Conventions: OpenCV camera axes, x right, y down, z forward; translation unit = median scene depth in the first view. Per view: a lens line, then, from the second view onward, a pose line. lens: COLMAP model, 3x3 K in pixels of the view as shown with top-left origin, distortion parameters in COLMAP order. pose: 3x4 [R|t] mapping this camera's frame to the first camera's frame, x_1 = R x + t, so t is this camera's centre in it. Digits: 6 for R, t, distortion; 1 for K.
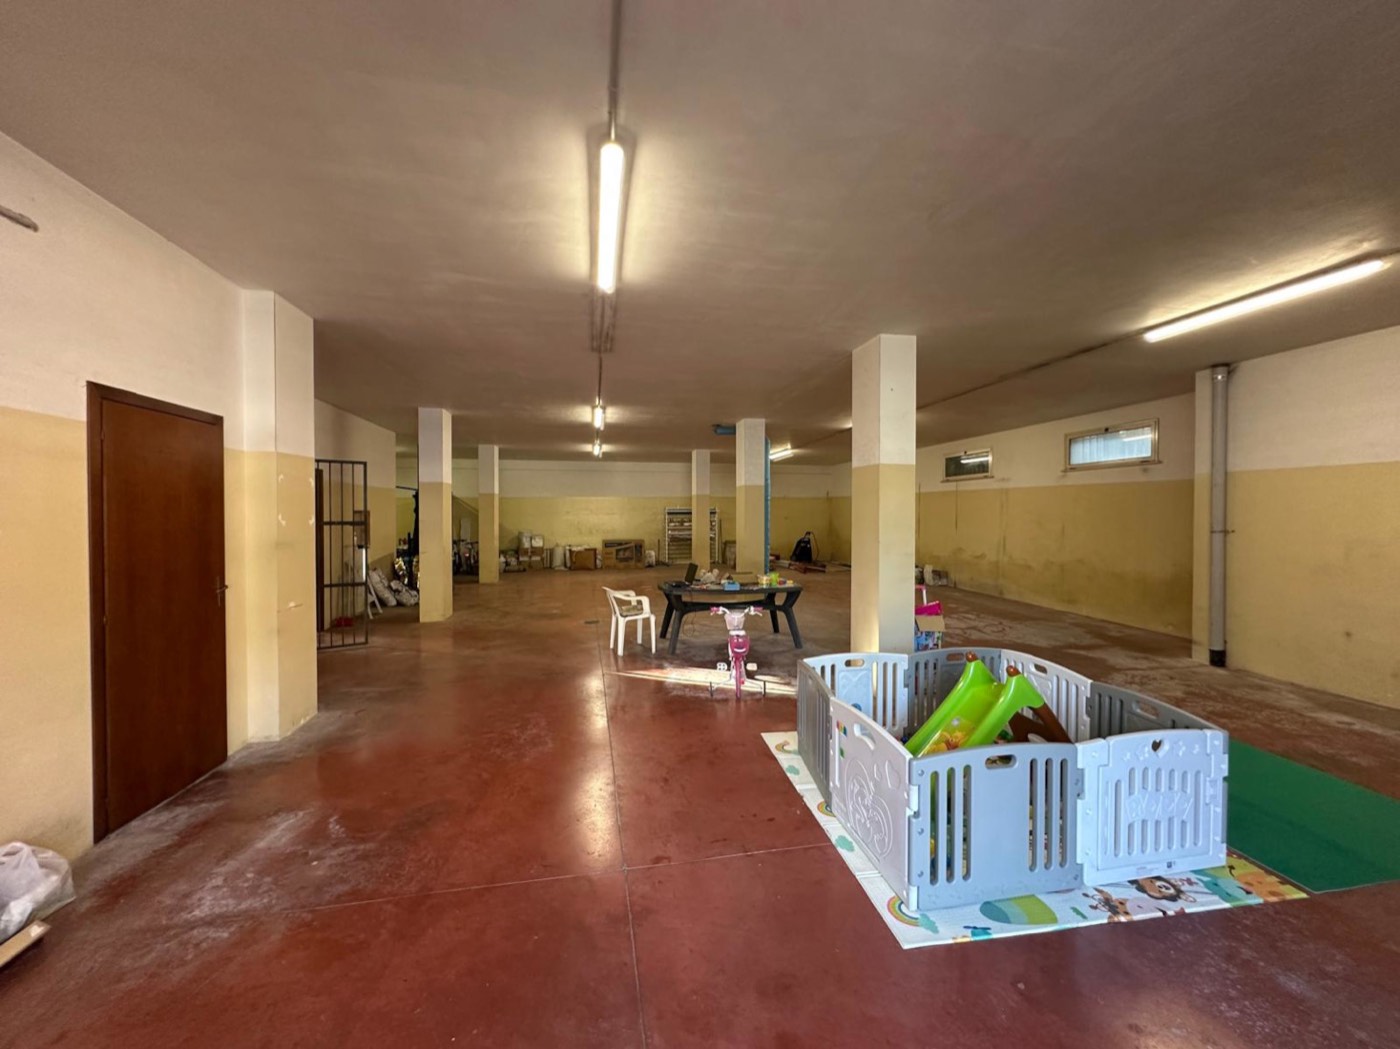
lens RADIAL K [[565.2, 0, 698.0], [0, 565.2, 520.0], [0, 0, 1]] dist [-0.008585, -0.000278]
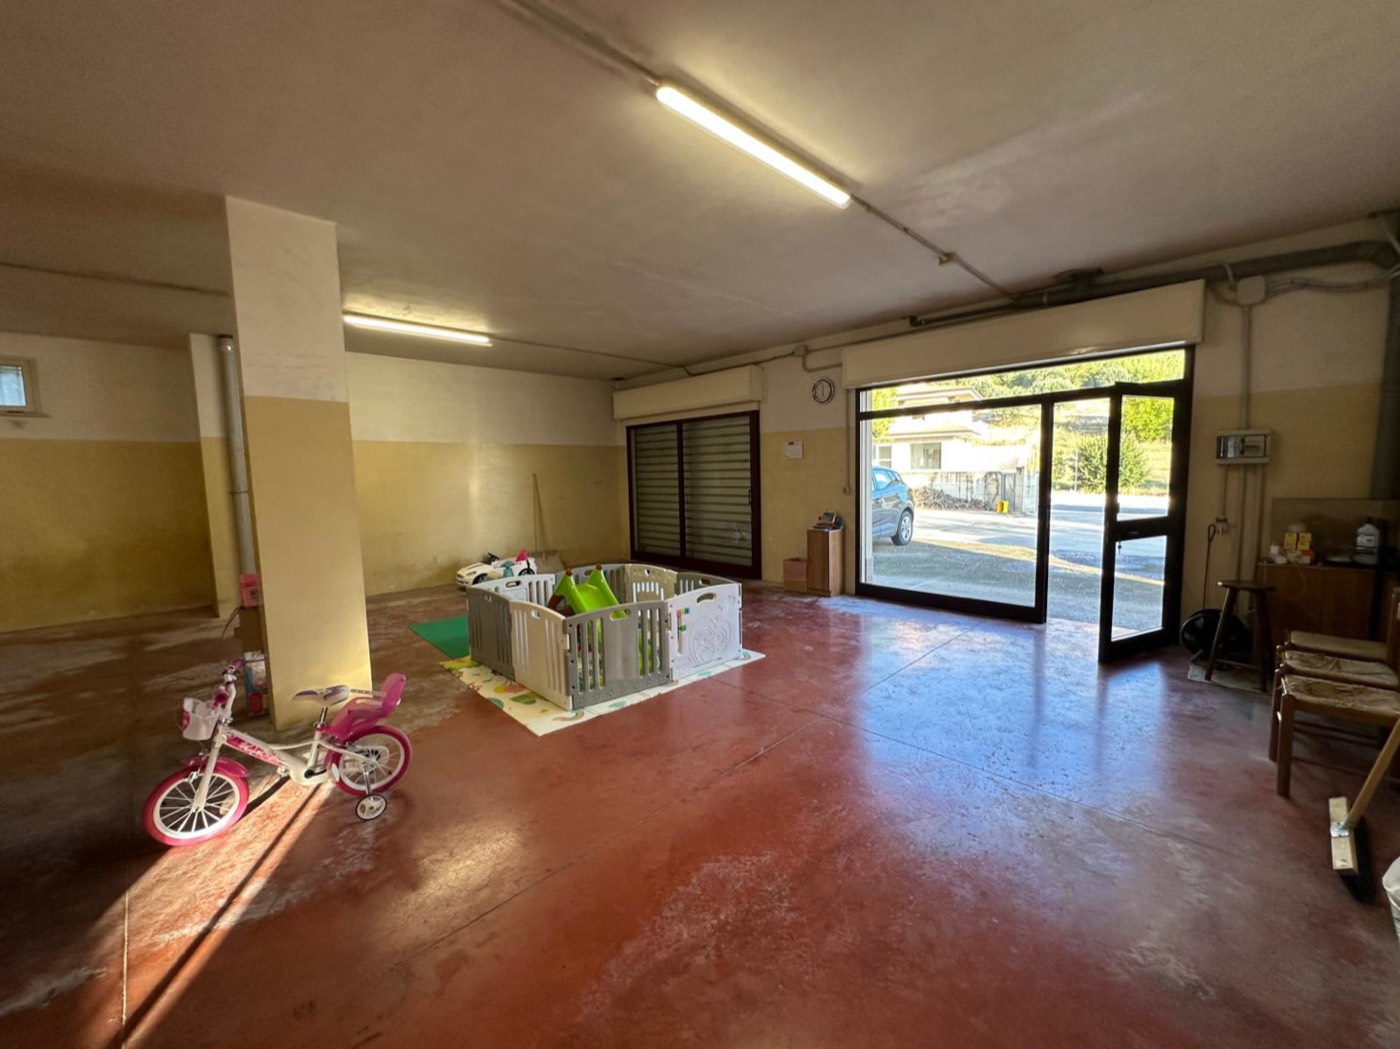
lens RADIAL K [[565.2, 0, 699.7], [0, 565.2, 524.1], [0, 0, 1]] dist [-0.008585, -0.000278]
pose [[-0.559178, -0.066445, 0.826381, -0.542788], [0.031238, 0.994387, 0.101090, -0.000736], [-0.828459, 0.082342, -0.553964, 0.998674]]
